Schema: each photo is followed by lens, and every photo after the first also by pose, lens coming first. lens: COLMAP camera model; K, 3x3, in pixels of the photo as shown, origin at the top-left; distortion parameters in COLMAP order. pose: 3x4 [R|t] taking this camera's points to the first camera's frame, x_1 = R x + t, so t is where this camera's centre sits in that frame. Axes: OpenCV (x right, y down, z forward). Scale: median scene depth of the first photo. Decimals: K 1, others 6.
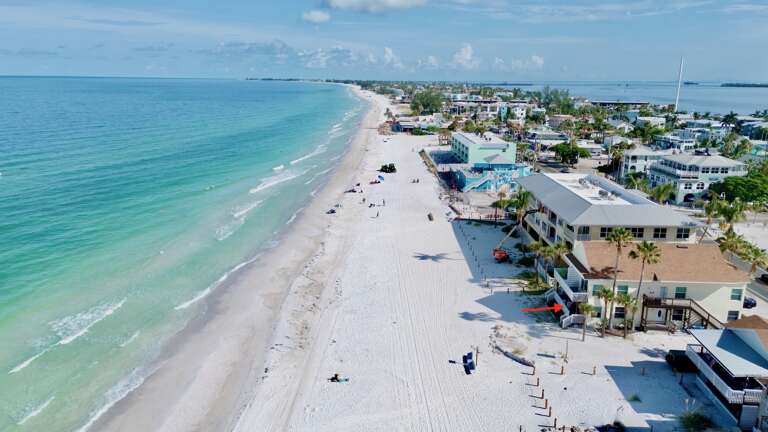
lens RADIAL K [[566.3, 0, 380.3], [0, 566.3, 215.3], [0, 0, 1]] dist [0.003513, -0.003231]
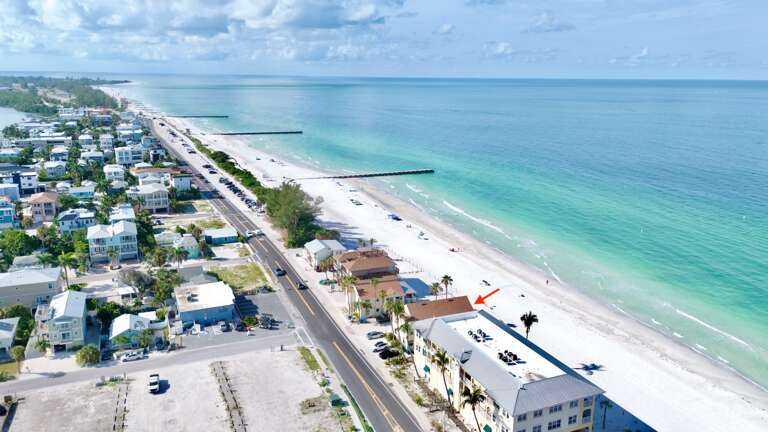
lens RADIAL K [[566.3, 0, 380.3], [0, 566.3, 215.3], [0, 0, 1]] dist [0.003513, -0.003231]
pose [[-0.900520, 0.091623, -0.425051, 0.740634], [-0.117250, 0.890167, 0.440290, -0.531593], [0.418707, 0.446327, -0.790871, 1.188298]]
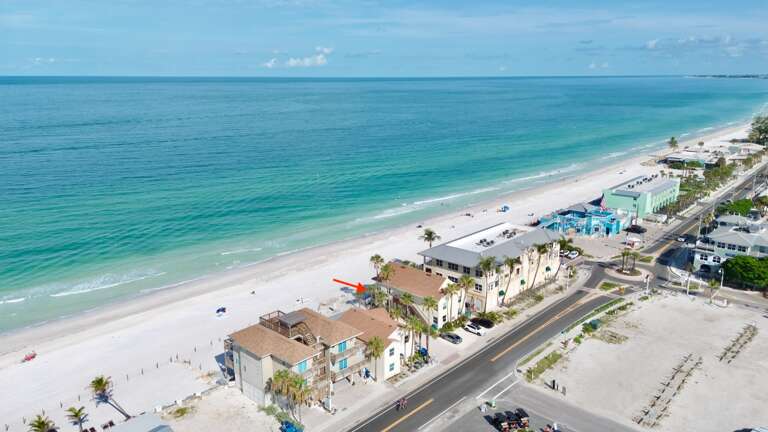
lens RADIAL K [[566.3, 0, 380.3], [0, 566.3, 215.3], [0, 0, 1]] dist [0.003513, -0.003231]
pose [[0.763687, 0.148386, -0.628302, 0.743092], [-0.147546, 0.987585, 0.053900, -0.097645], [0.628500, 0.051541, 0.776100, -0.213263]]
